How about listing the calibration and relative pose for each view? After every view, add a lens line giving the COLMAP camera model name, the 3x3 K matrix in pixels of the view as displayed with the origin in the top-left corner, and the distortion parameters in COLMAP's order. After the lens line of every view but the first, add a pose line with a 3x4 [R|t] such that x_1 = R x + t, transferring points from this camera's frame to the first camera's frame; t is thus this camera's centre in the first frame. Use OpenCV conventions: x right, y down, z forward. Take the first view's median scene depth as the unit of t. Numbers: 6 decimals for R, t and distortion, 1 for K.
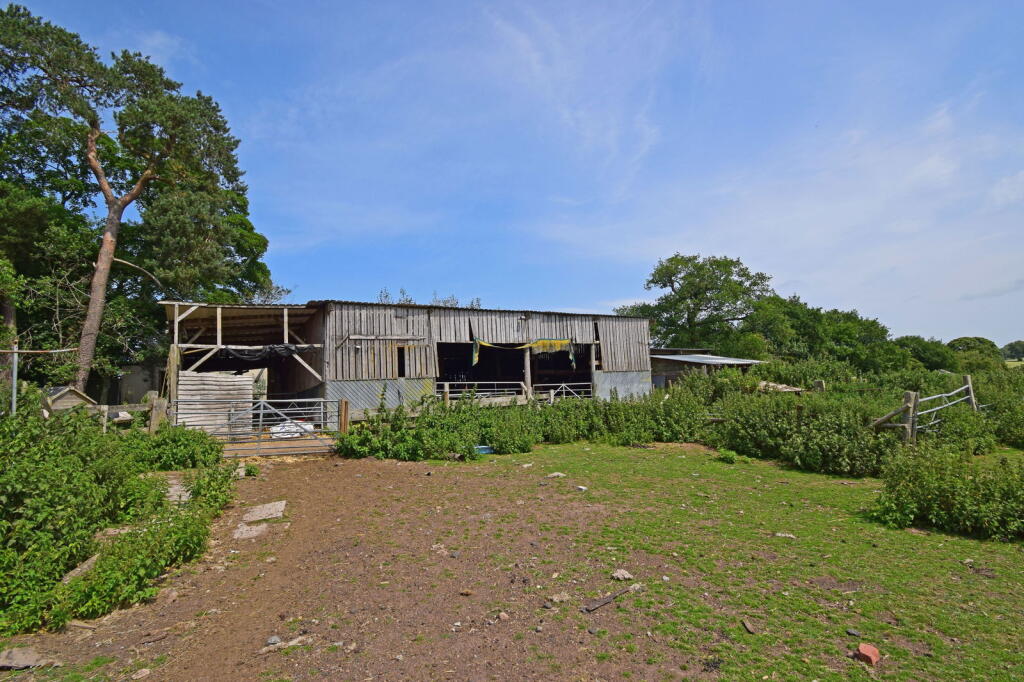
lens RADIAL K [[497.0, 0, 512.0], [0, 497.0, 341.0], [0, 0, 1]] dist [-0.017101, -0.000146]
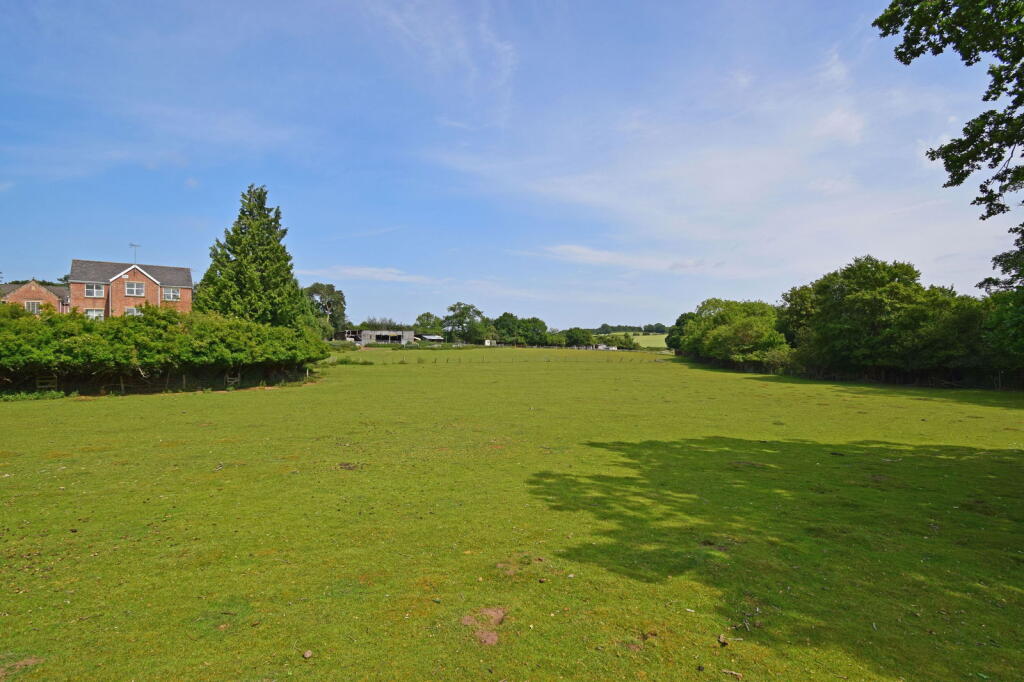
lens RADIAL K [[476.5, 0, 513.8], [0, 476.5, 350.6], [0, 0, 1]] dist [0.045040, -0.042093]
pose [[0.996255, 0.068554, 0.052685, 1.439713], [-0.075345, 0.987264, 0.140120, -0.856891], [-0.042408, -0.143564, 0.988732, -5.787297]]
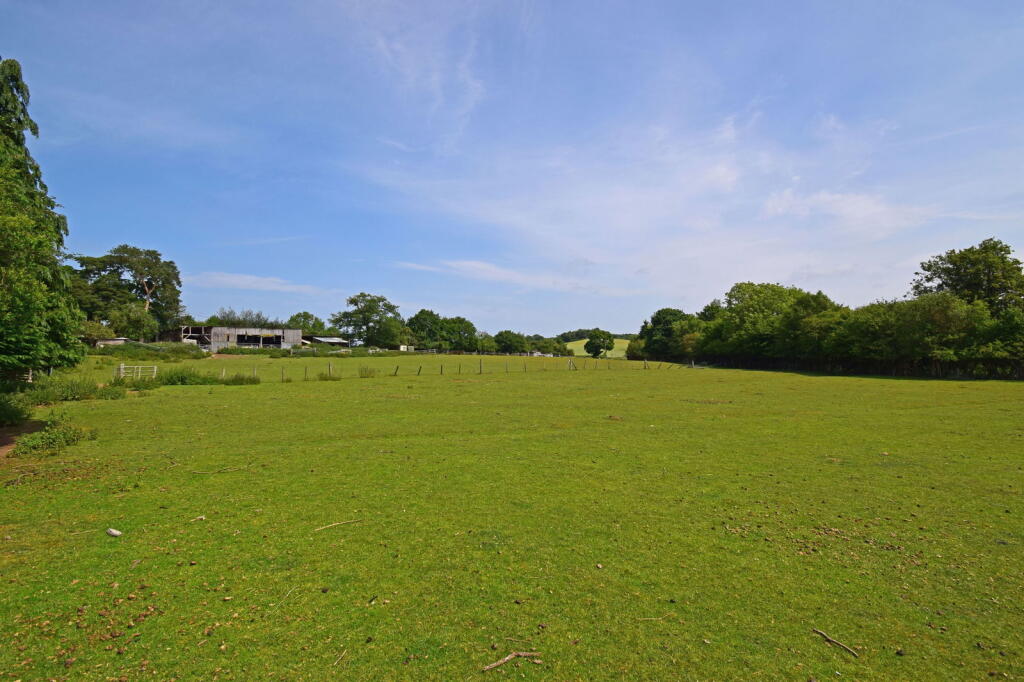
lens RADIAL K [[476.5, 0, 513.8], [0, 476.5, 350.6], [0, 0, 1]] dist [0.045040, -0.042093]
pose [[0.947762, 0.060422, 0.313203, 0.825063], [-0.093544, 0.991373, 0.091813, -0.459830], [-0.304953, -0.116315, 0.945238, -3.729200]]
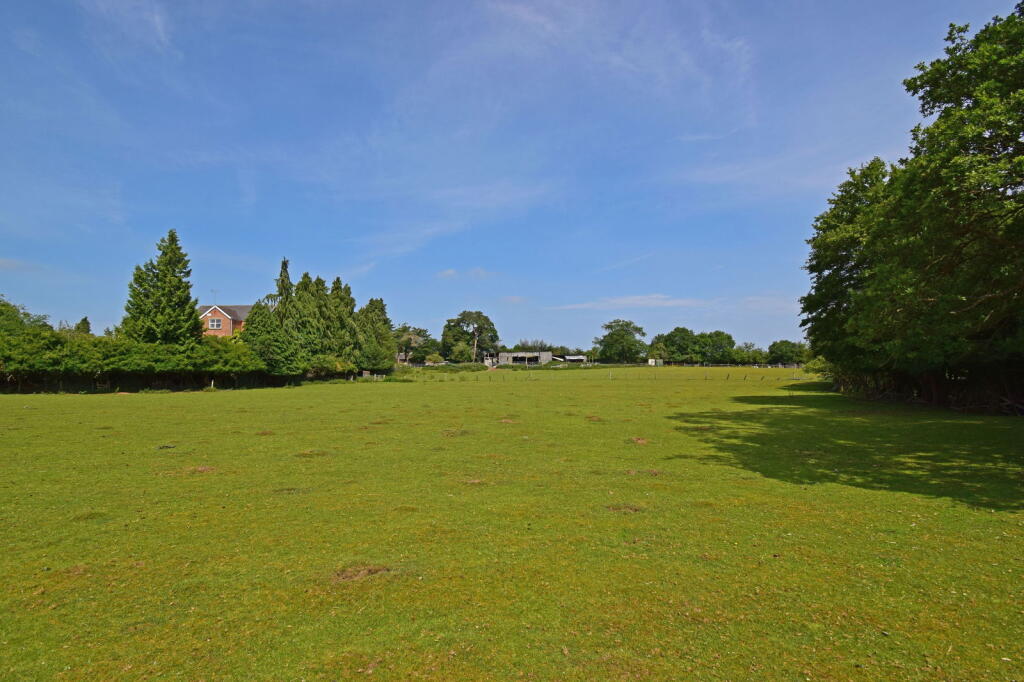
lens RADIAL K [[473.2, 0, 512.0], [0, 473.2, 341.0], [0, 0, 1]] dist [-0.000626, -0.000127]
pose [[0.871350, 0.019751, -0.490264, 3.156427], [0.022495, 0.996531, 0.080127, -0.757773], [0.490146, -0.080847, 0.867883, -4.933701]]
